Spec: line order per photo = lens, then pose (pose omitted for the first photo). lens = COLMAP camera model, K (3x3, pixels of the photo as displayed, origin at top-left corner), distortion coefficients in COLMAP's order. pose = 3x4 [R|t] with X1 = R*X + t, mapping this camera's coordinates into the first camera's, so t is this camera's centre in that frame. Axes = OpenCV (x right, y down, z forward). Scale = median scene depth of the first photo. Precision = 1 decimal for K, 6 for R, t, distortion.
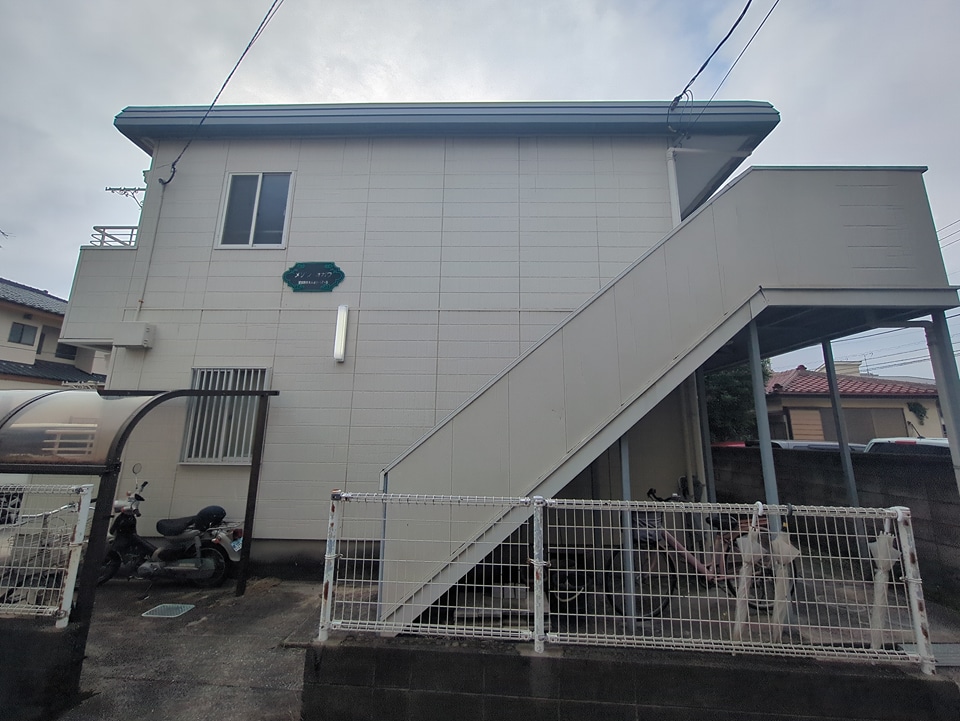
lens RADIAL K [[379.3, 0, 474.0], [0, 379.3, 362.9], [0, 0, 1]] dist [-0.003360, 0.001959]
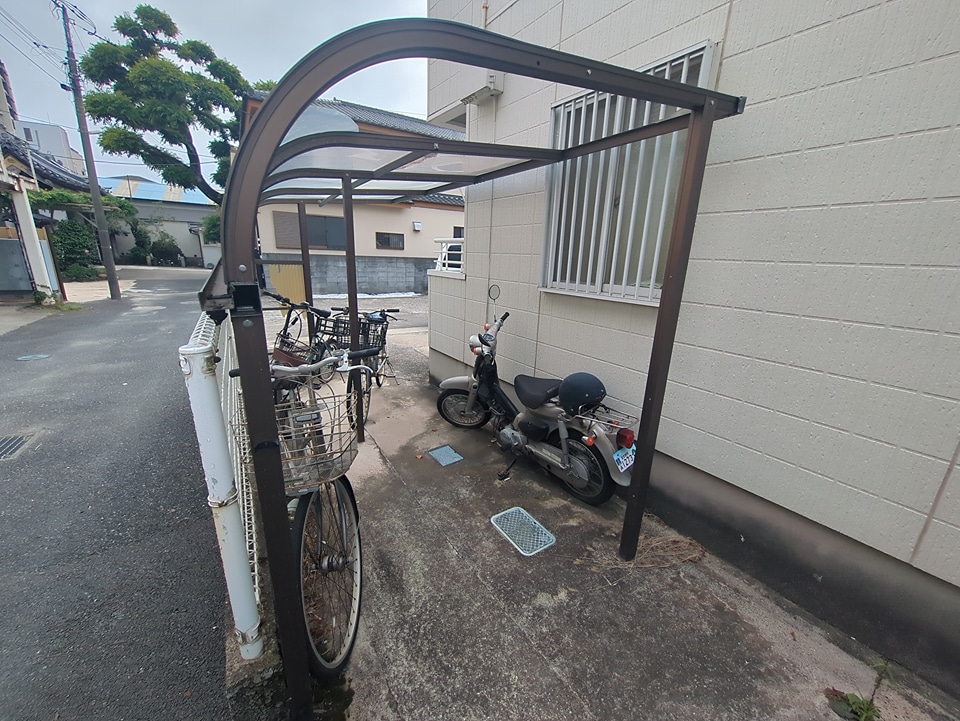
lens RADIAL K [[379.3, 0, 482.2], [0, 379.3, 360.5], [0, 0, 1]] dist [-0.003360, 0.001959]
pose [[0.606988, 0.220002, -0.763652, -0.382186], [0.124820, 0.922600, 0.365006, 0.149627], [0.784848, -0.316874, 0.532546, 0.621111]]
